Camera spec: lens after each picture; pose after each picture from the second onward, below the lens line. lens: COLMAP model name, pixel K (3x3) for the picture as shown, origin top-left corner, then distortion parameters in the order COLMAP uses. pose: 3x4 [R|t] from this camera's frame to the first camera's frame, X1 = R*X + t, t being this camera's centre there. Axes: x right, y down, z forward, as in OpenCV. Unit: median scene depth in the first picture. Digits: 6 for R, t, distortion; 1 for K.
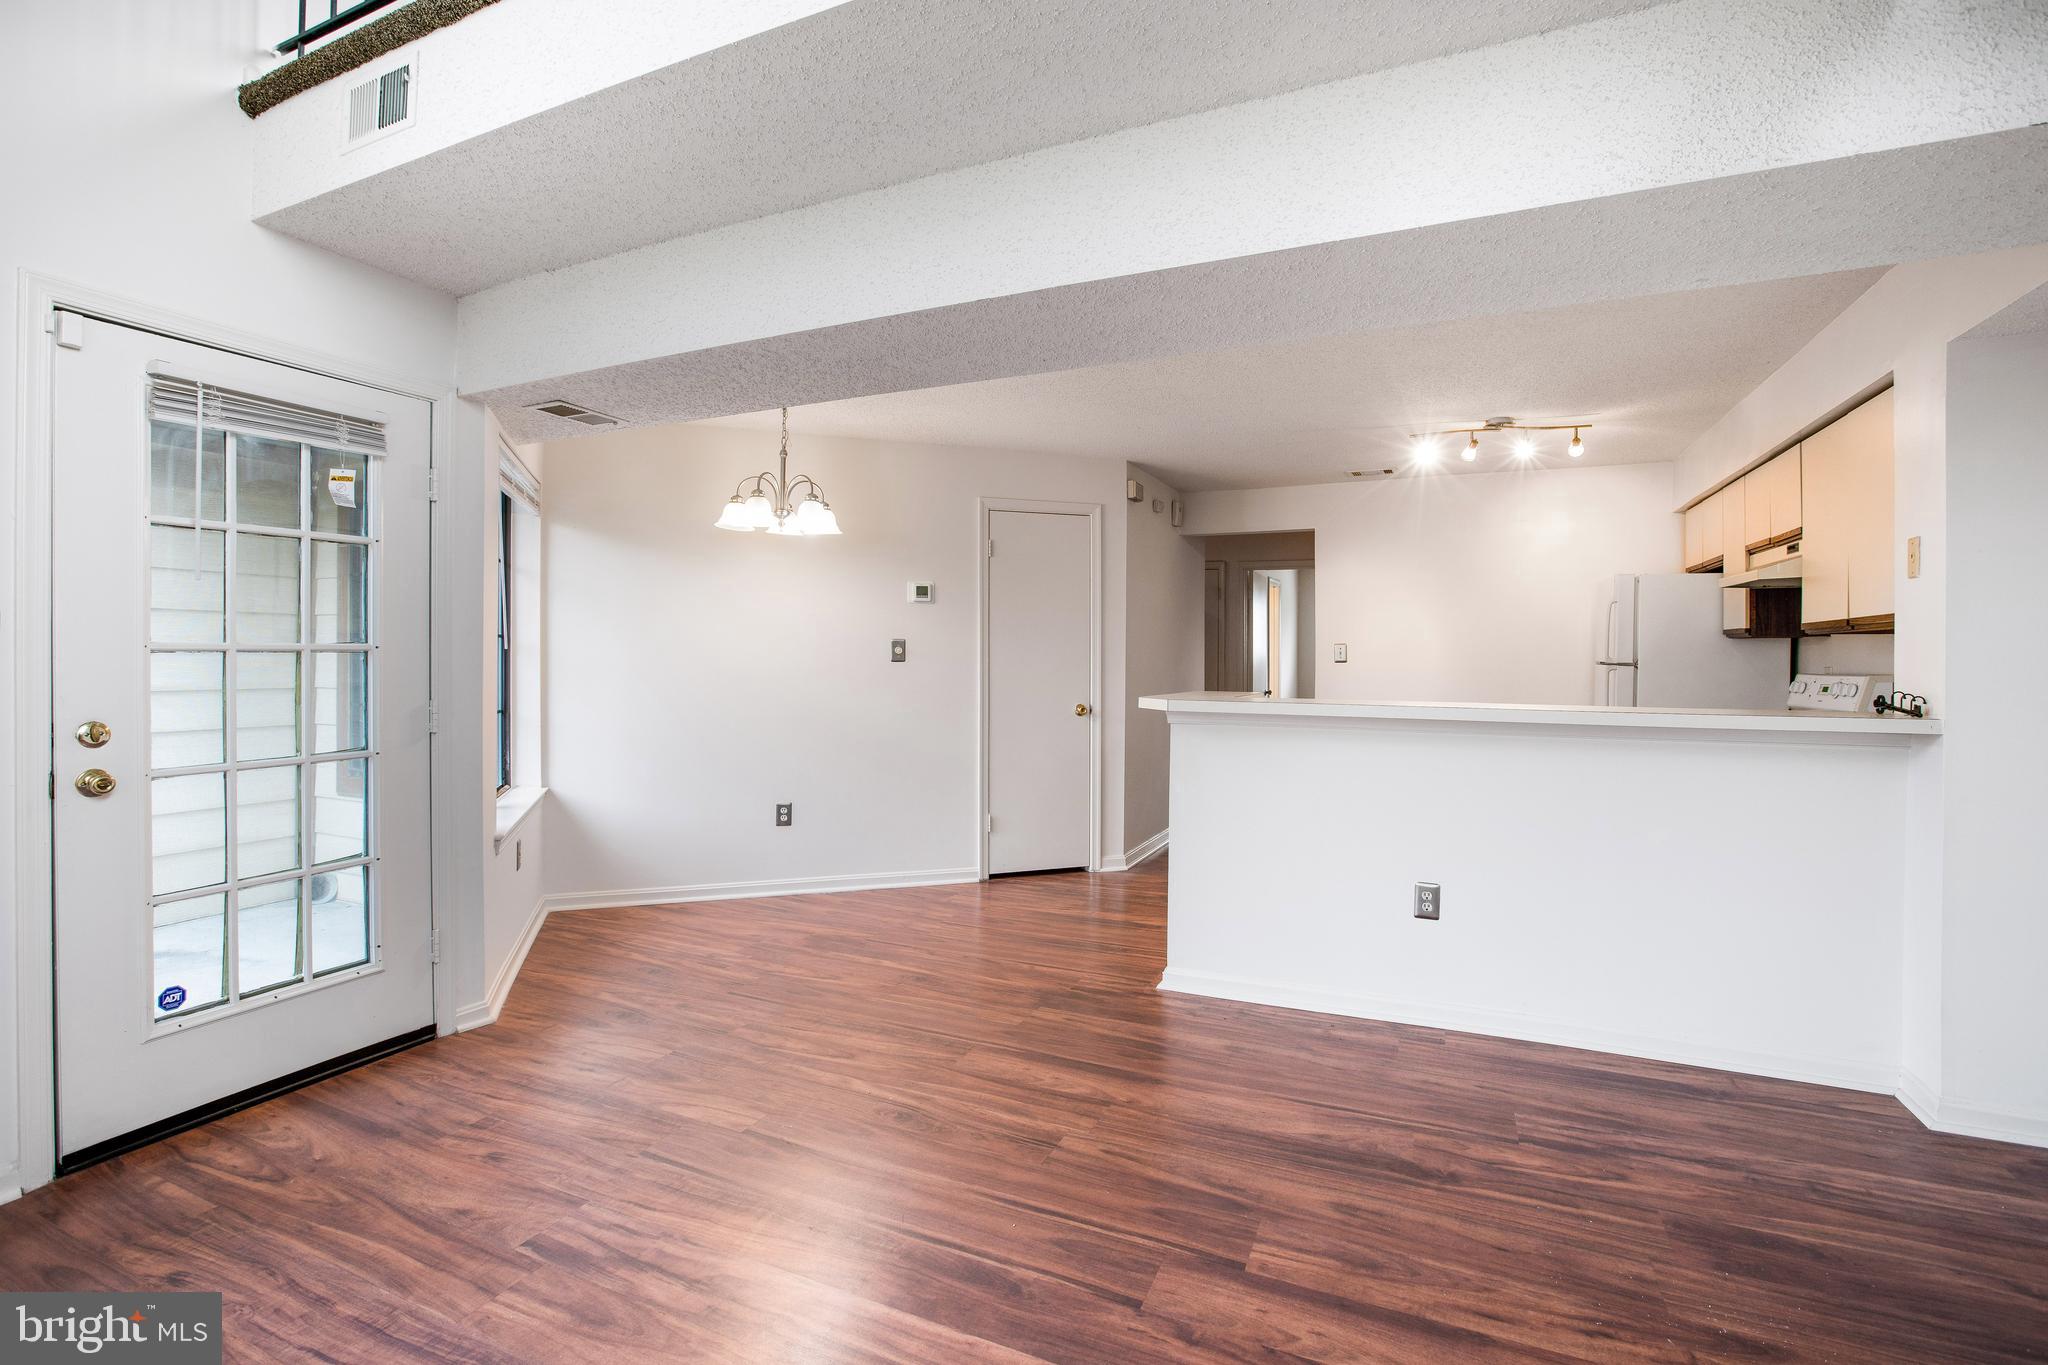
lens RADIAL K [[943.5, 0, 1009.7], [0, 943.5, 671.9], [0, 0, 1]] dist [-0.046502, 0.017609]
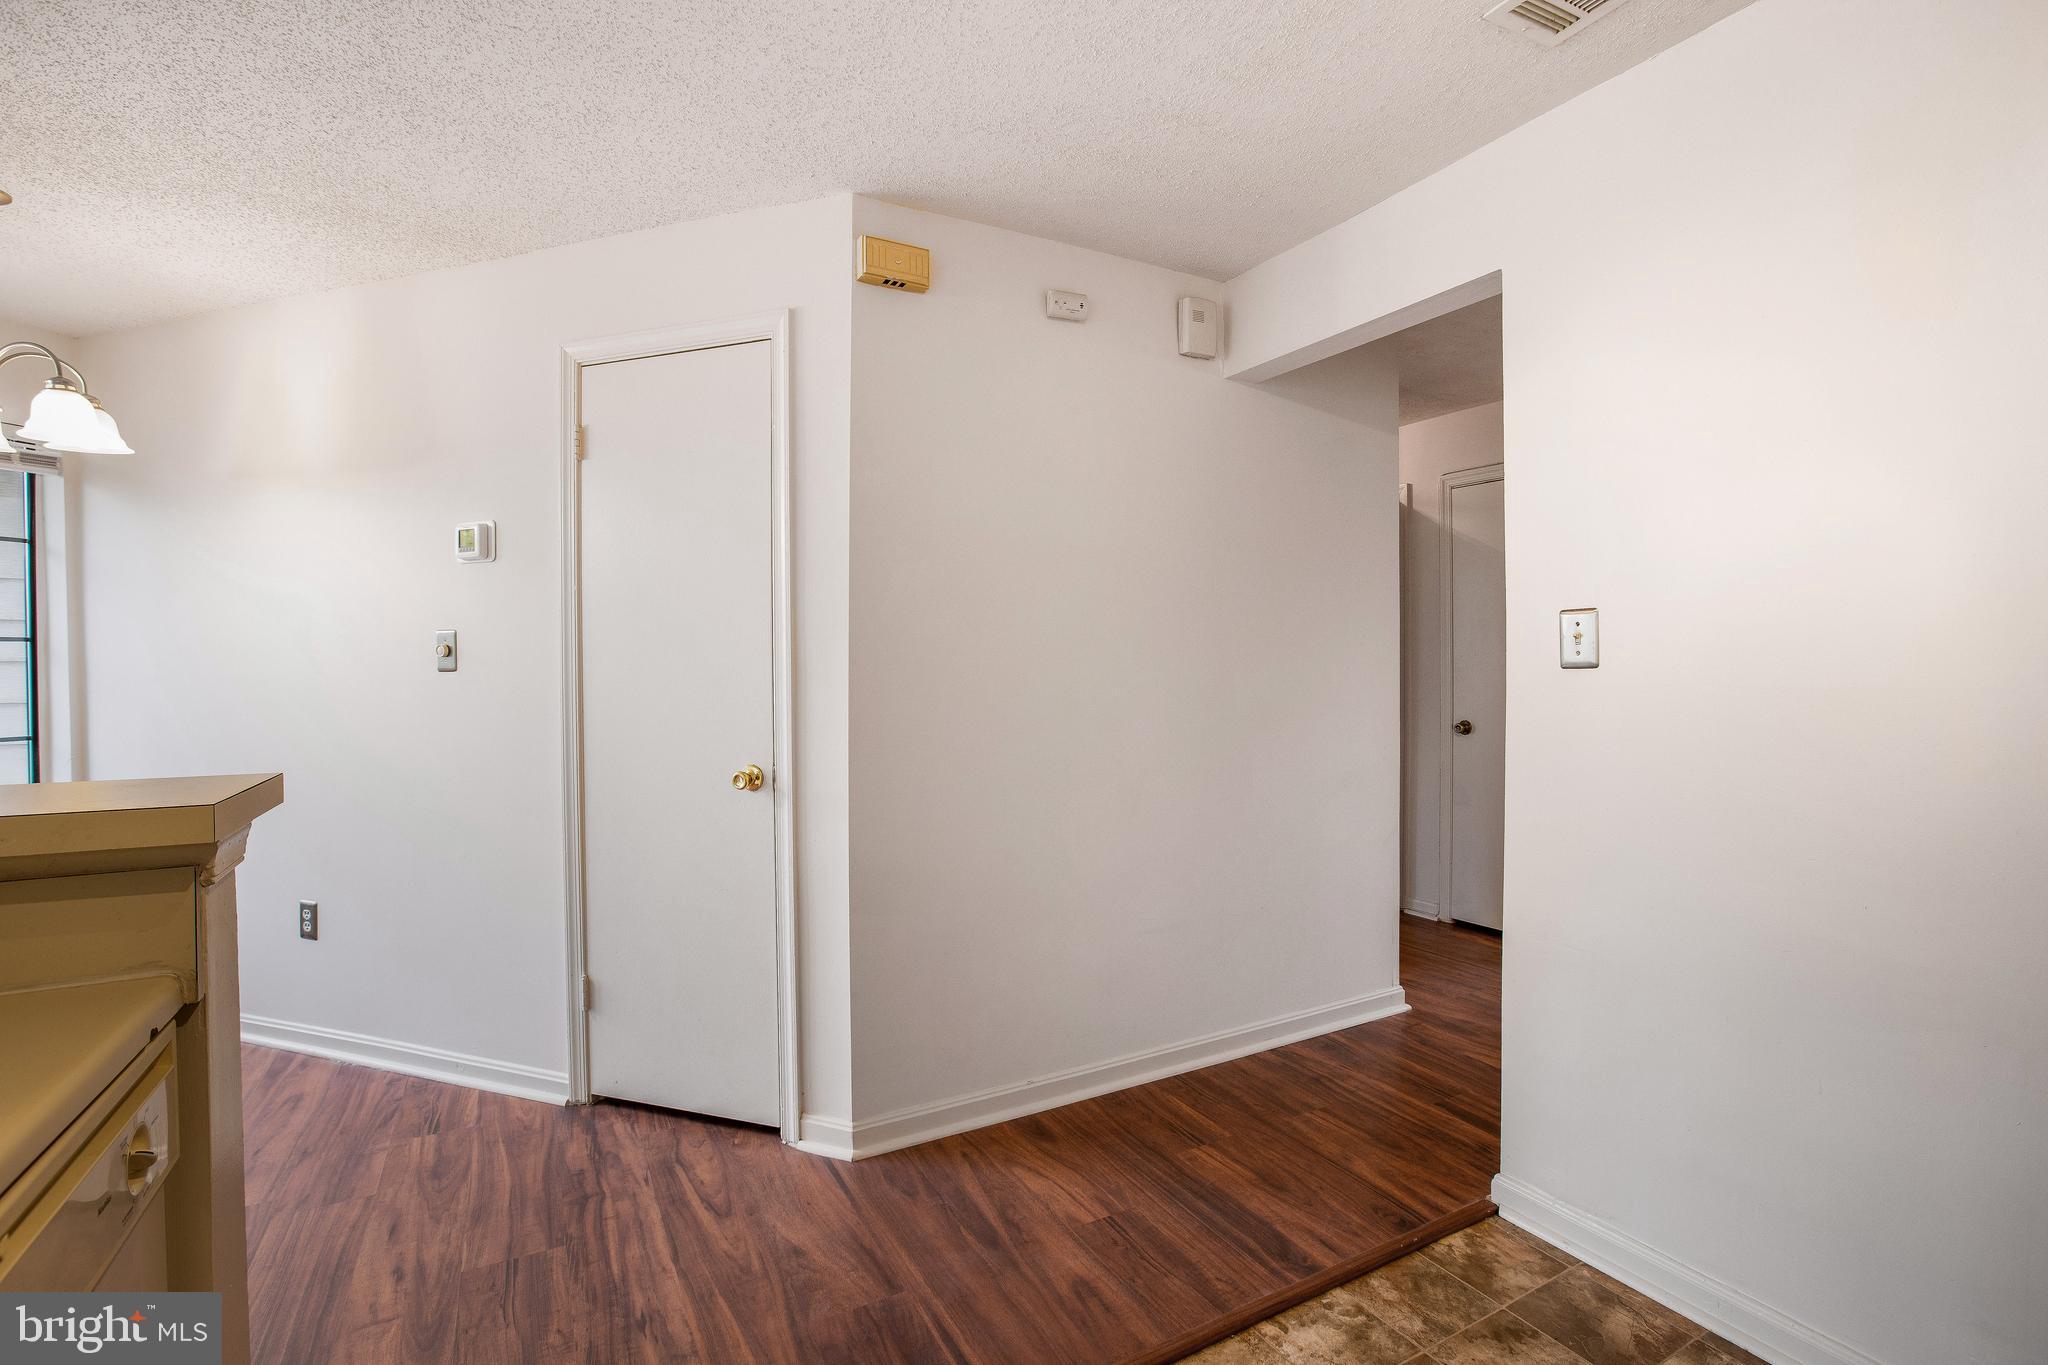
lens RADIAL K [[943.5, 0, 1009.7], [0, 943.5, 671.9], [0, 0, 1]] dist [-0.046502, 0.017609]
pose [[0.795409, -0.000075, -0.606074, 0.956662], [0.000528, 1.000000, 0.000569, -0.021475], [0.606073, -0.000773, 0.795408, 1.564109]]
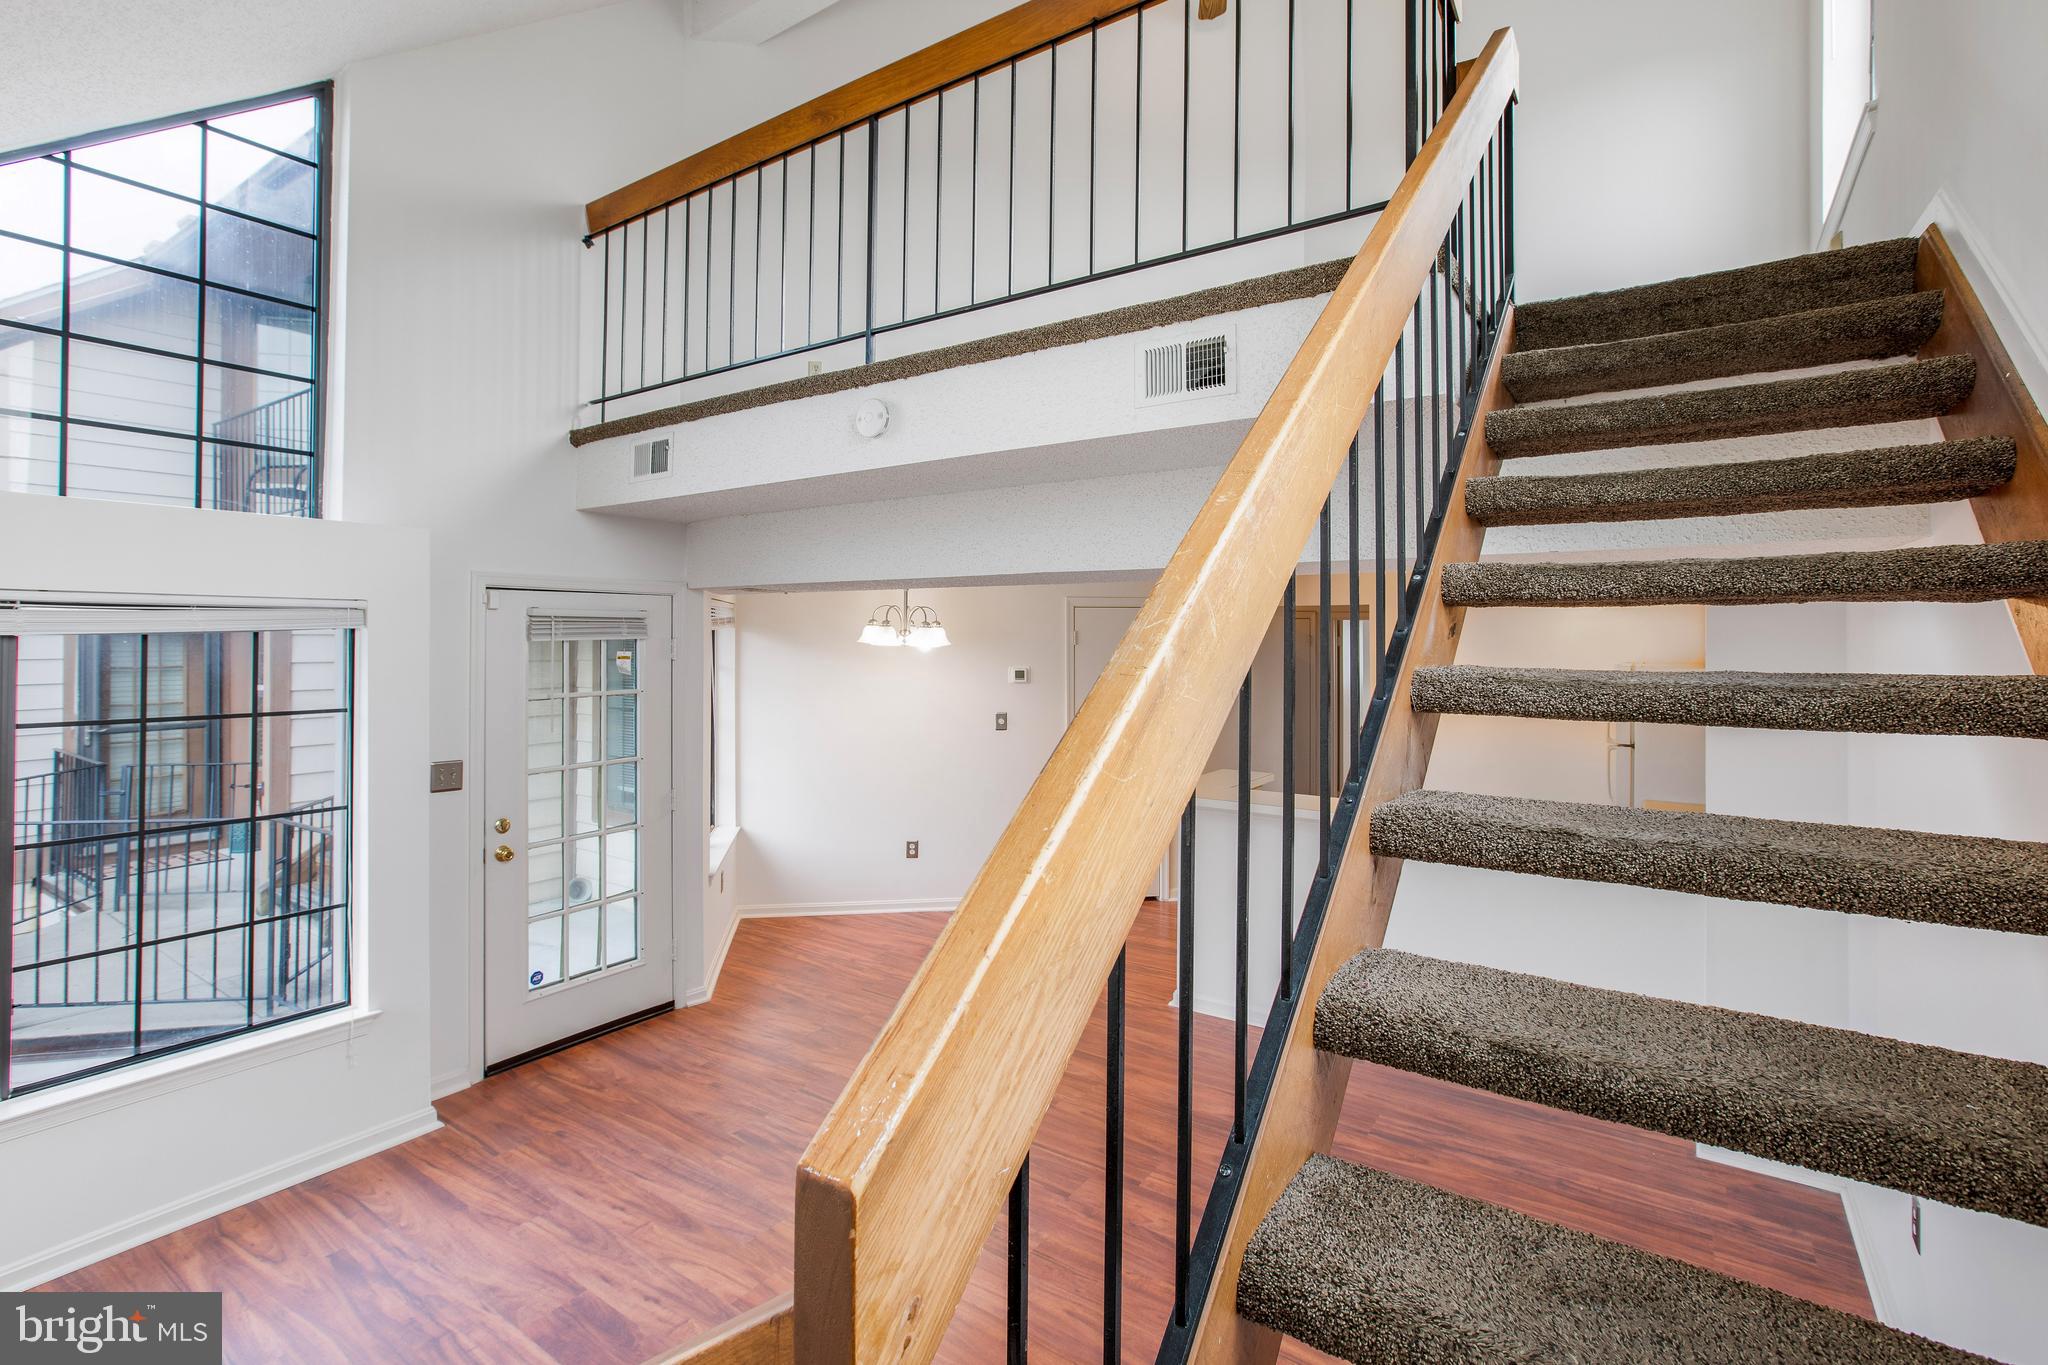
lens RADIAL K [[967.9, 0, 997.8], [0, 967.9, 646.4], [0, 0, 1]] dist [-0.027235, 0.021581]
pose [[0.982342, -0.001518, -0.187090, 0.244054], [0.000304, 0.999979, -0.006521, -0.232323], [0.187095, 0.006349, 0.982321, -0.559183]]
